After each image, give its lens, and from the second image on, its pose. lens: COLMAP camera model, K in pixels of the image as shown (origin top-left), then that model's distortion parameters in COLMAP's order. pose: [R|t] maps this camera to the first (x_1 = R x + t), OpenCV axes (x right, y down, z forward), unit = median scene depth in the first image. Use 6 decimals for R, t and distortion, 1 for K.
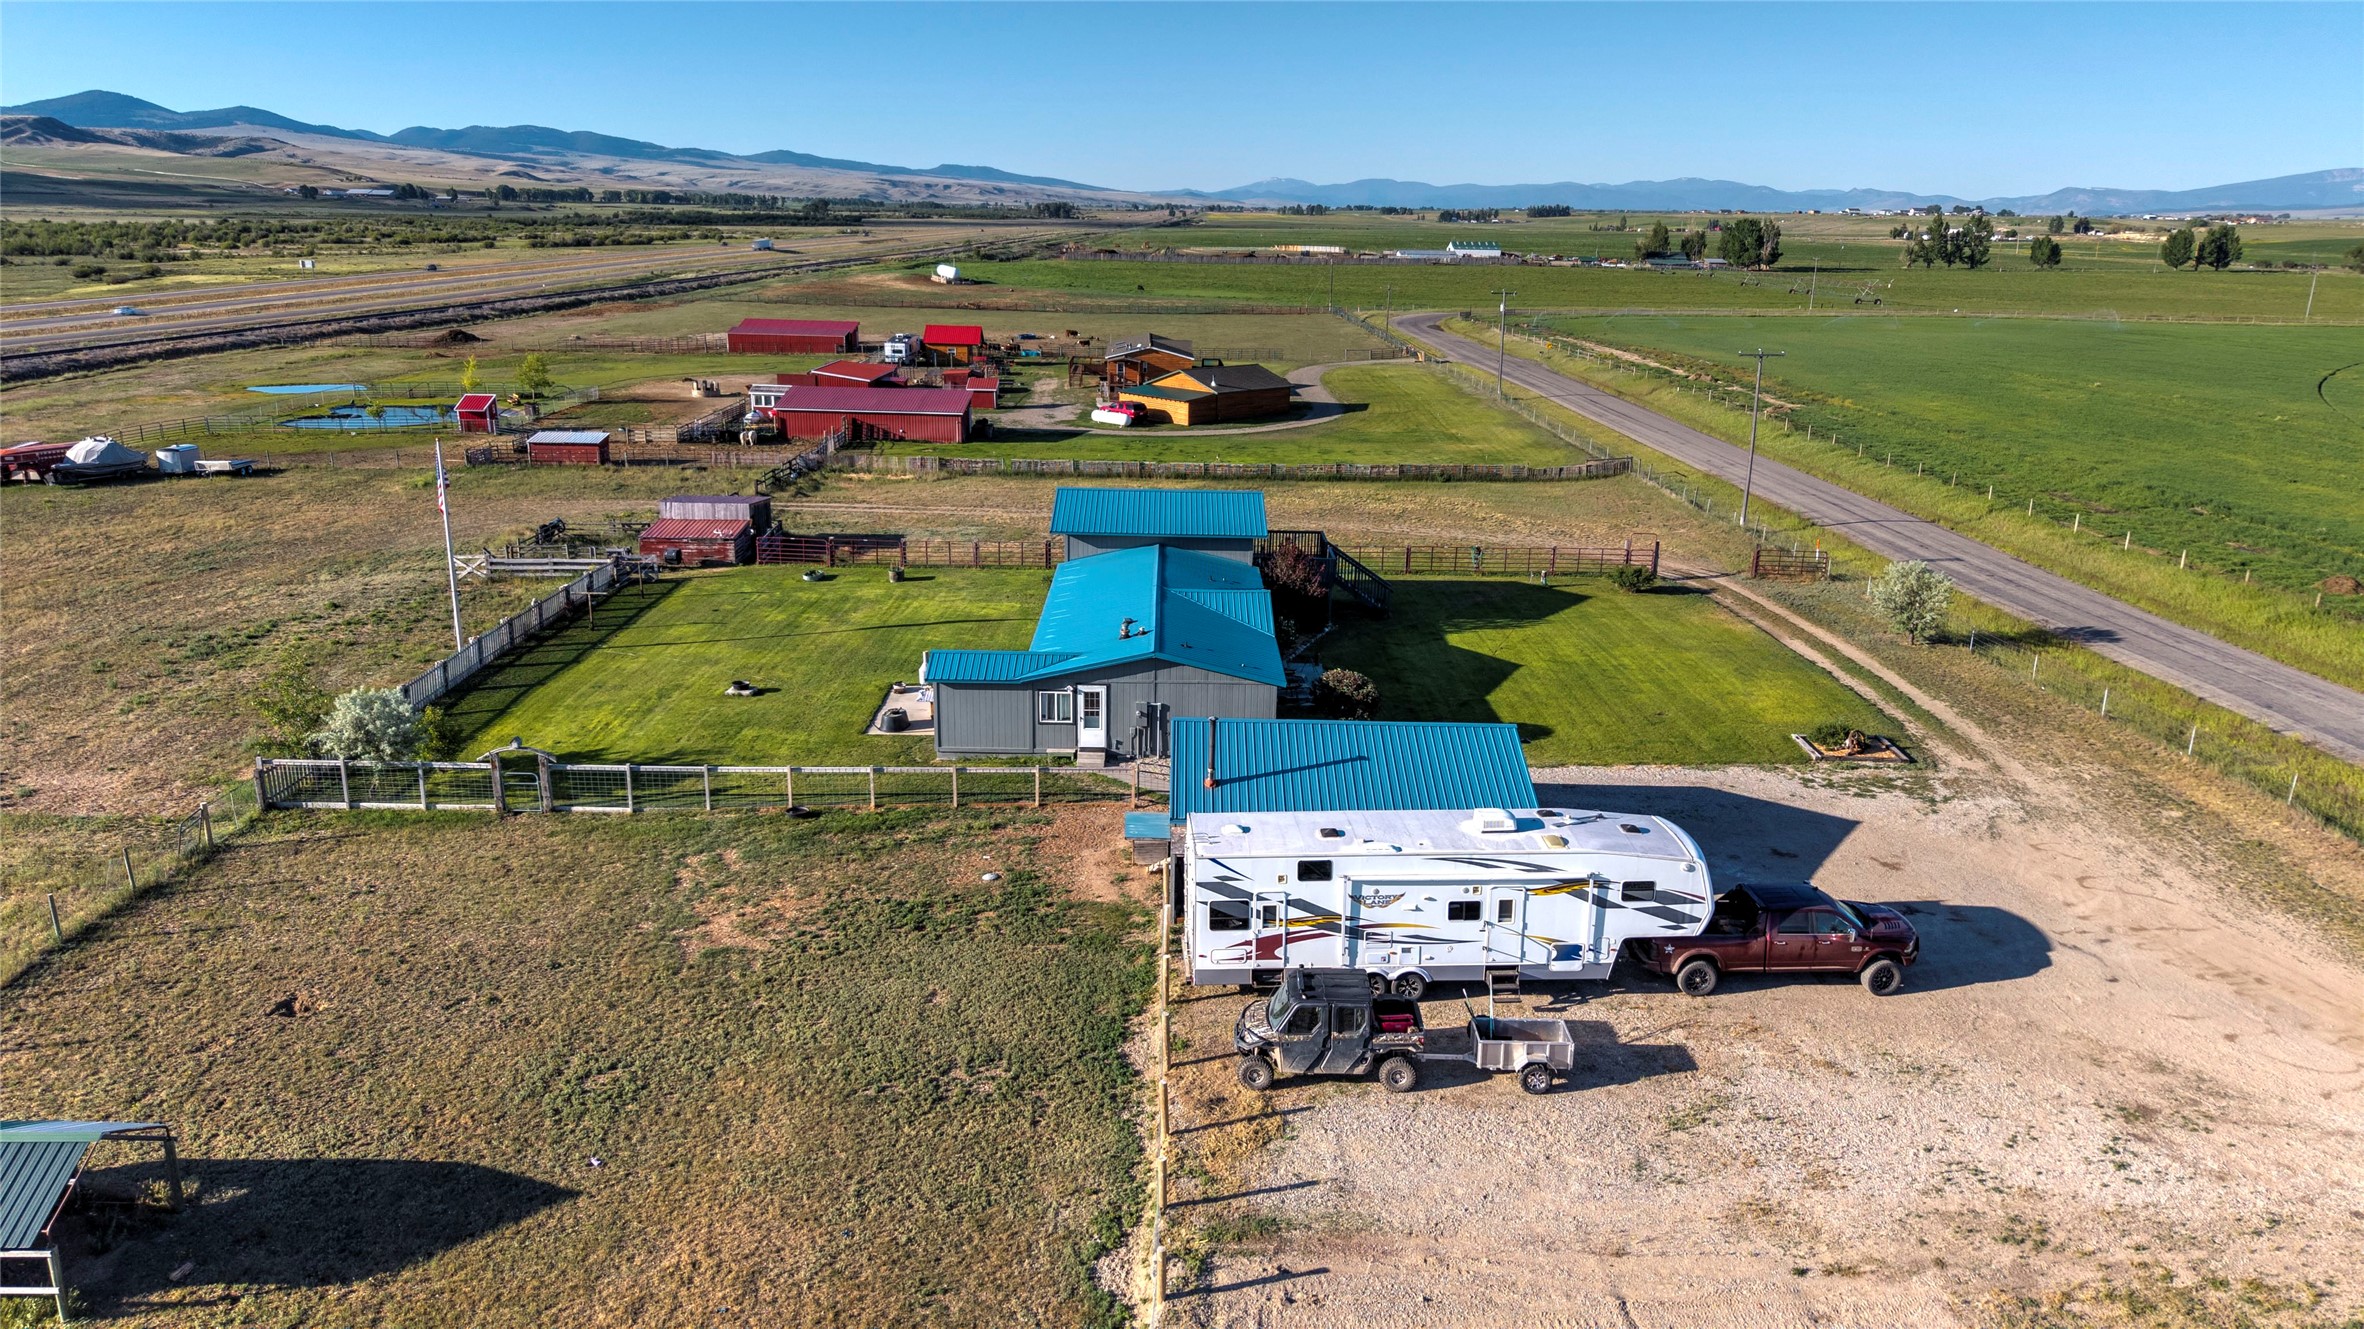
lens RADIAL K [[1581.2, 0, 1182.0], [0, 1581.2, 664.5], [0, 0, 1]] dist [0.007567, -0.001743]
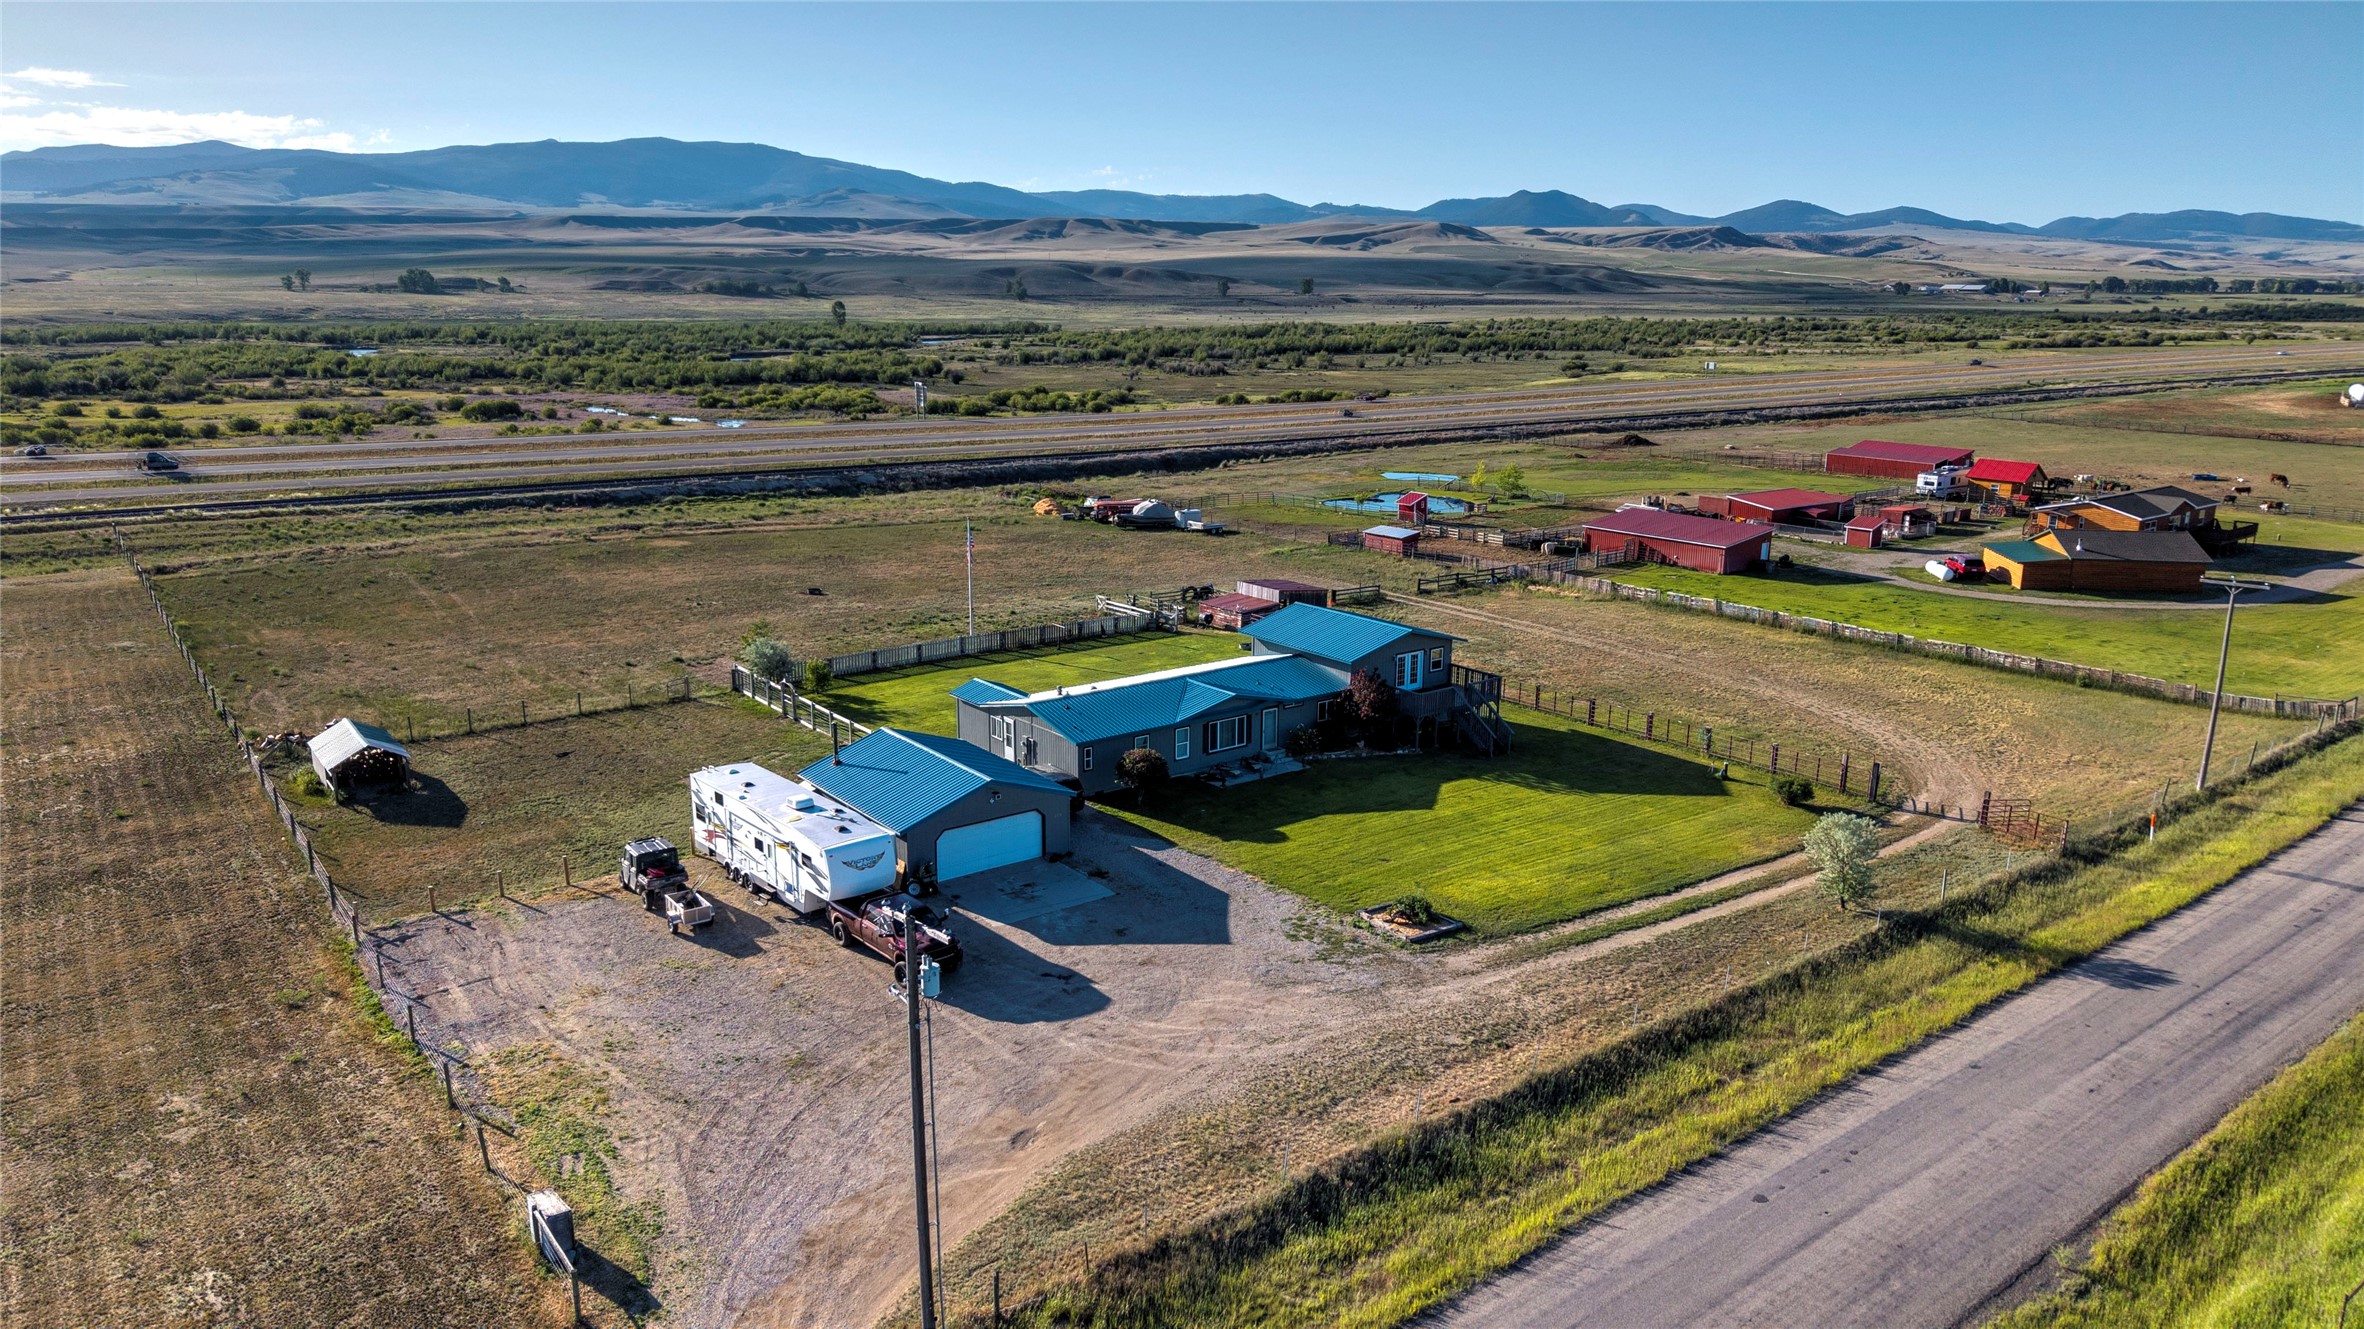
lens RADIAL K [[1570.9, 0, 1182.0], [0, 1570.9, 664.5], [0, 0, 1]] dist [0.056722, -0.085737]
pose [[0.600587, 0.171267, -0.781001, 0.915180], [-0.212712, 0.975814, 0.050413, -0.112440], [0.770745, 0.135851, 0.622492, 0.142897]]
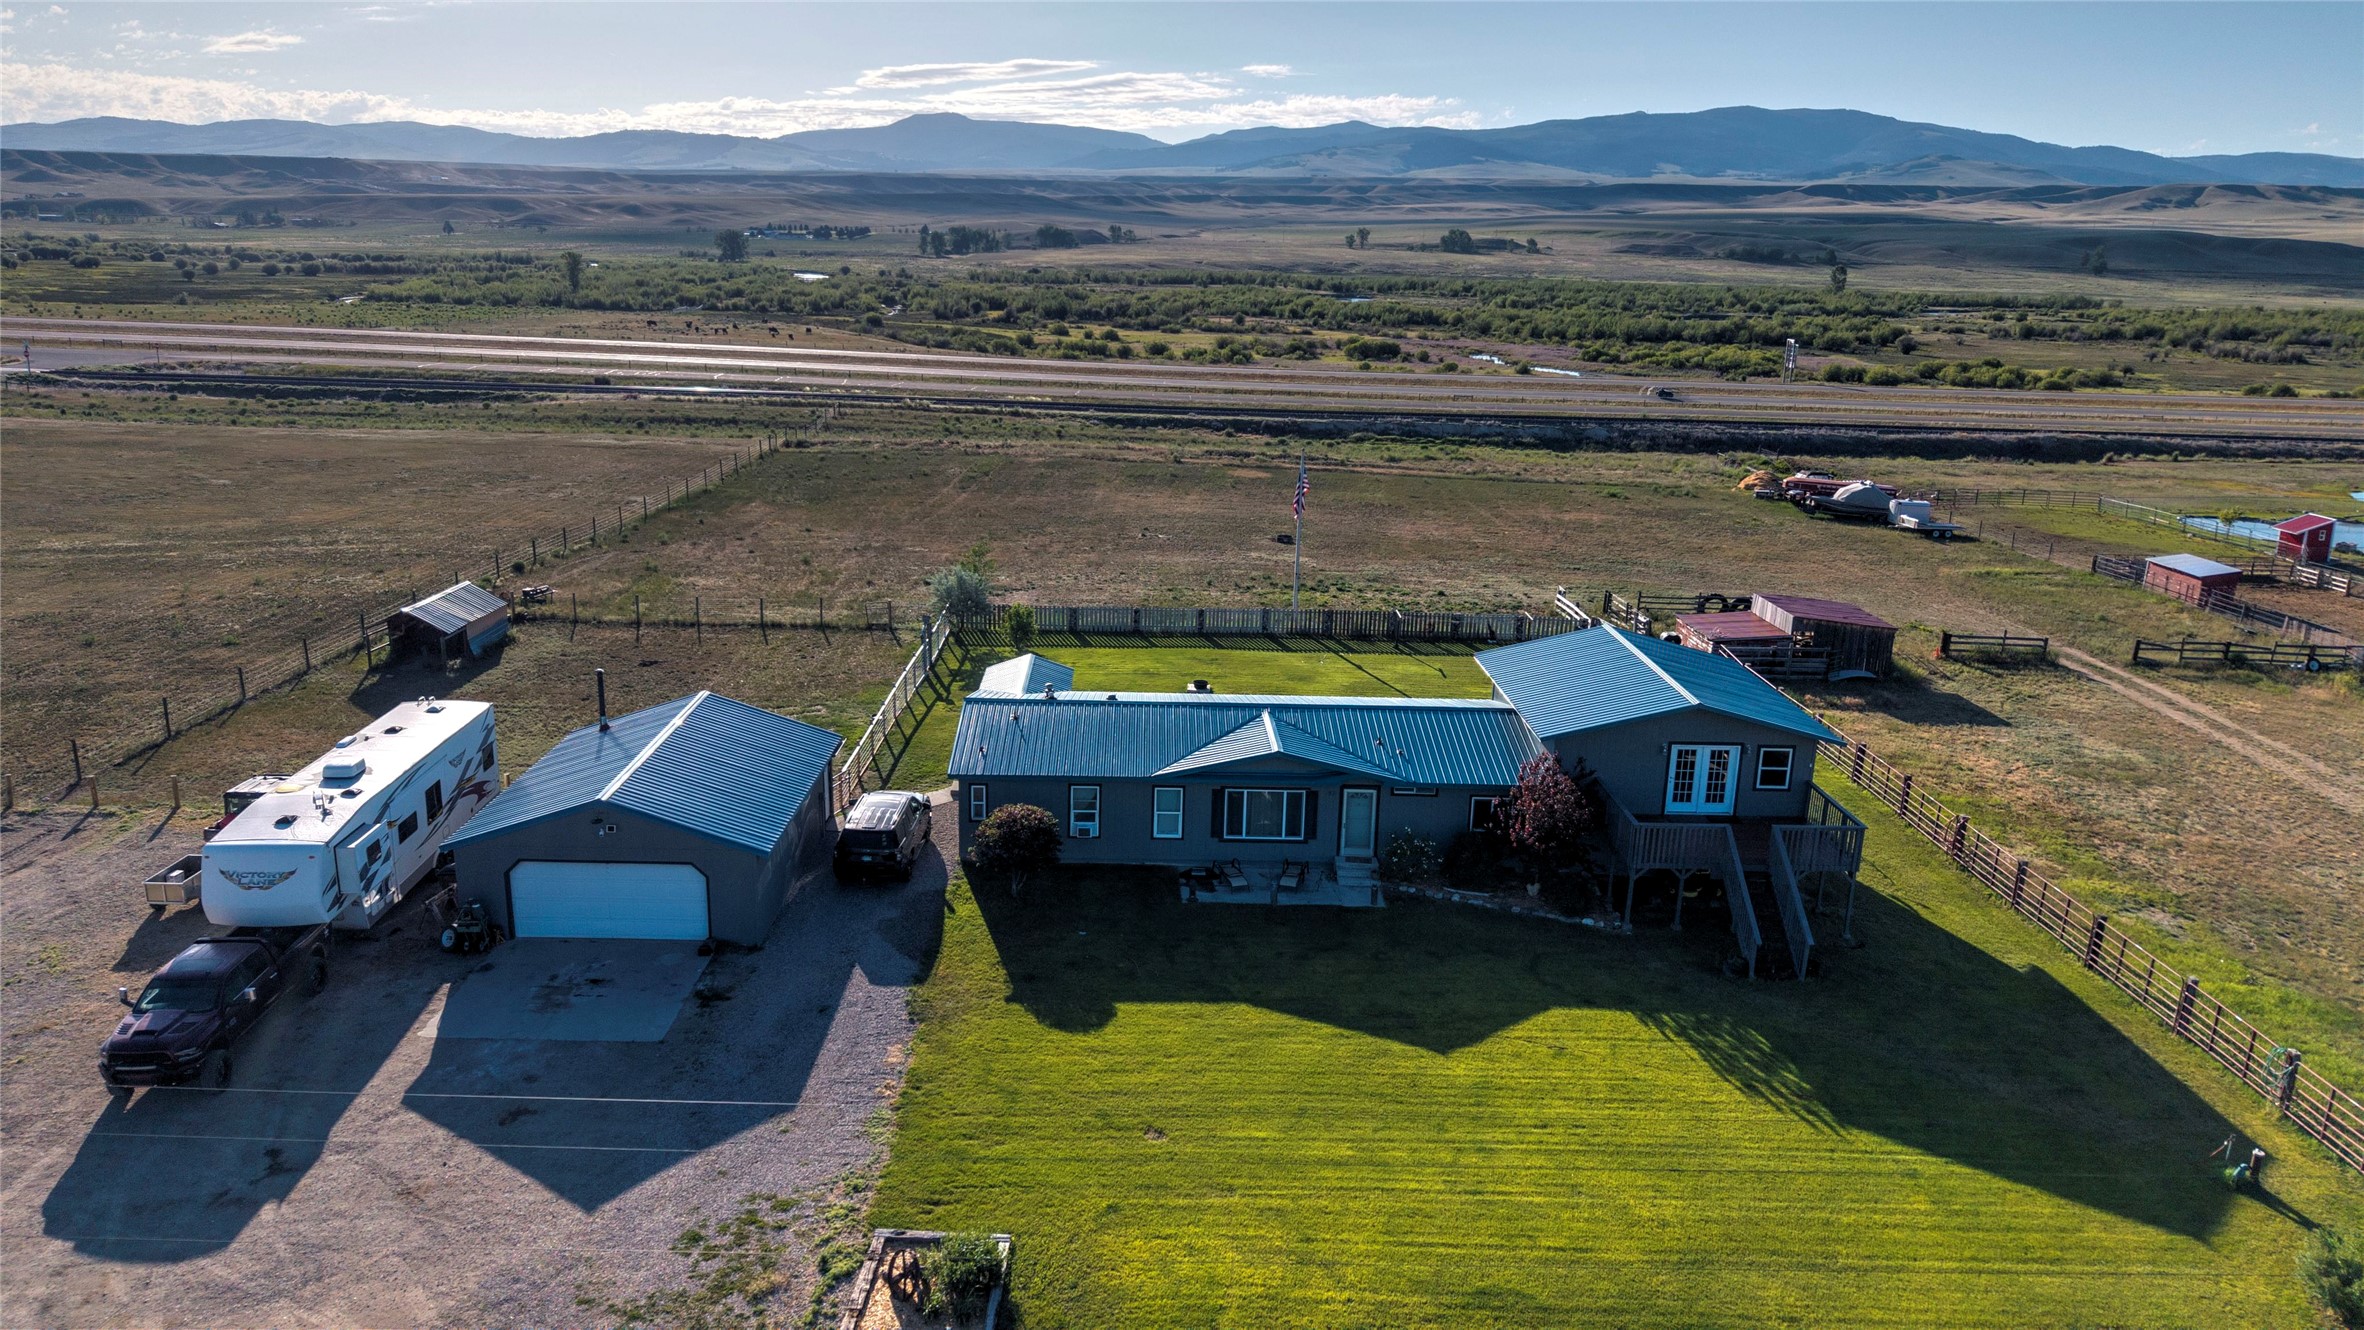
lens RADIAL K [[1588.5, 0, 1182.0], [0, 1588.5, 665.0], [0, 0, 1]] dist [-0.002781, 0.000715]
pose [[0.016602, 0.241329, -0.970301, 0.687717], [-0.298000, 0.927526, 0.225591, -0.213718], [0.954422, 0.285404, 0.087315, 0.778190]]
